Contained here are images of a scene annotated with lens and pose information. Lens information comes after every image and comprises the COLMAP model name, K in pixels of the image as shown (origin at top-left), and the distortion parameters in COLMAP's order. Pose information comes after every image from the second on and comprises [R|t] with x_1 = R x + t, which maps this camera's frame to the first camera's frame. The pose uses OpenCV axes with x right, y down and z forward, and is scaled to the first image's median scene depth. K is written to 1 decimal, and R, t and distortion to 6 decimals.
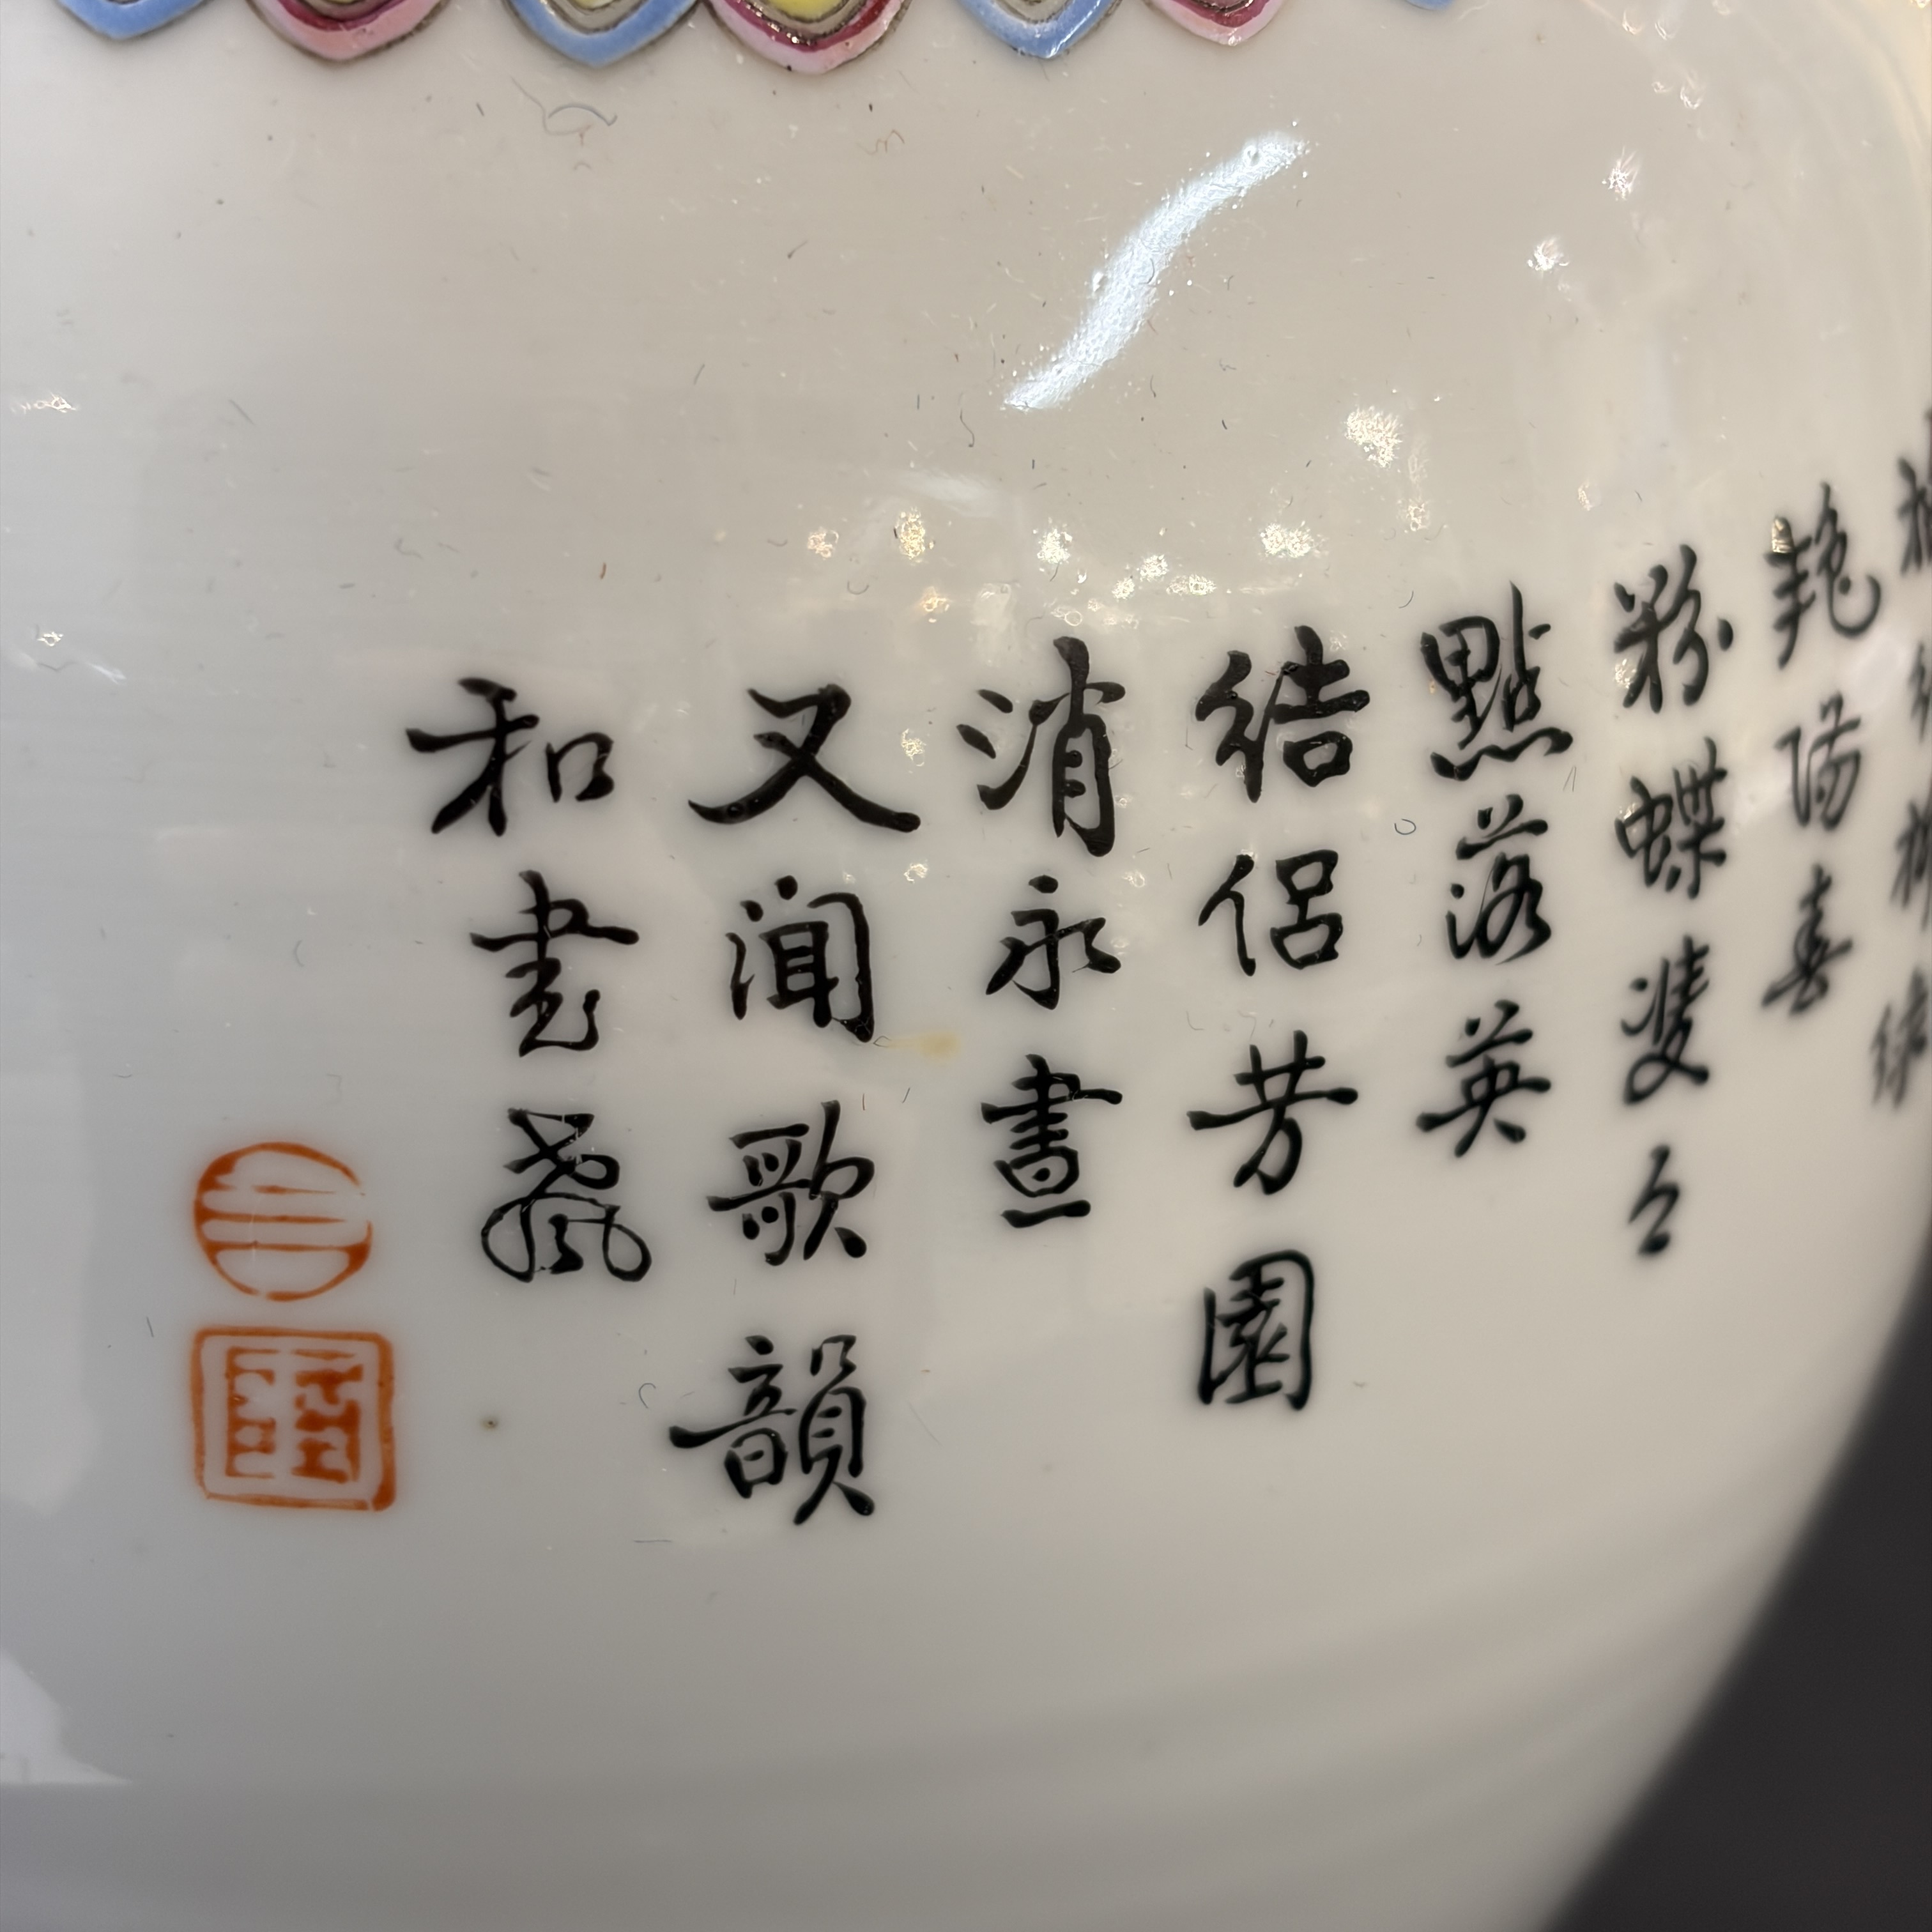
lens RADIAL K [[3998.2, 0, 967.9], [0, 3998.2, 987.2], [0, 0, 1]] dist [0.265665, -1.407629]
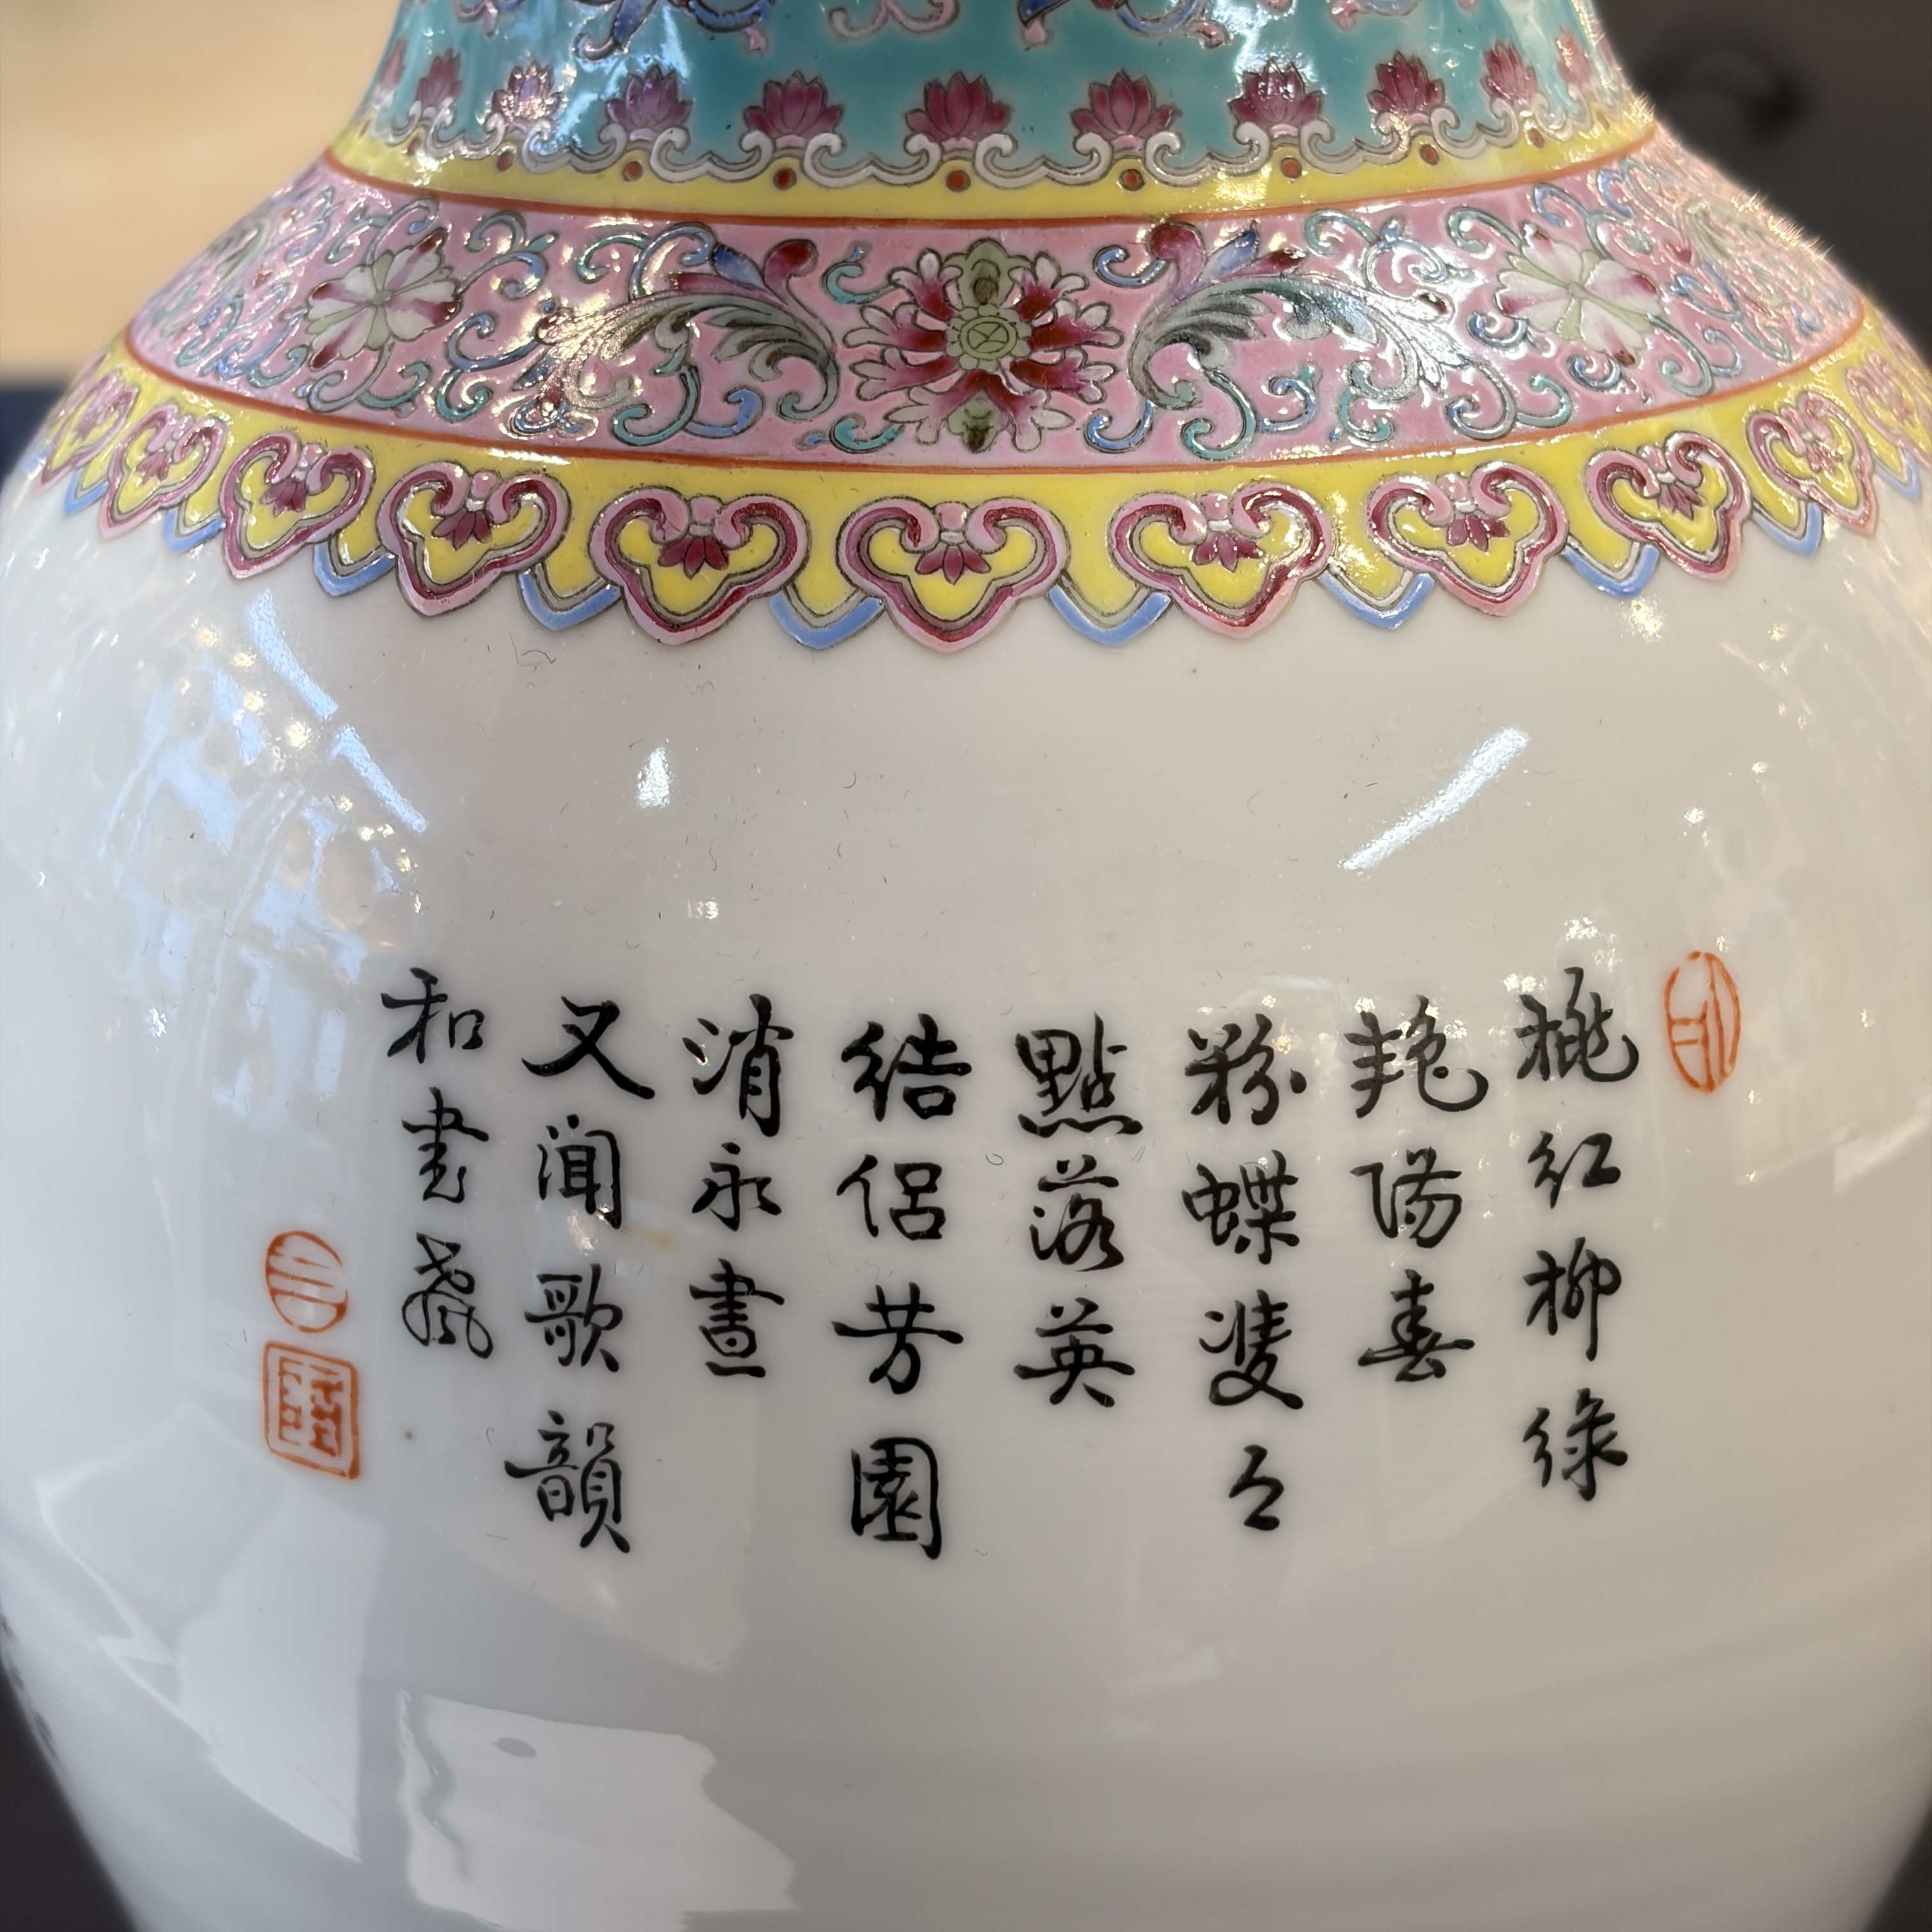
lens RADIAL K [[3998.2, 0, 967.9], [0, 3998.2, 987.2], [0, 0, 1]] dist [0.265665, -1.407629]
pose [[0.847660, 0.114158, -0.518113, 0.878988], [-0.203876, 0.971681, -0.119457, 0.079546], [0.489803, 0.206889, 0.846929, -0.297406]]
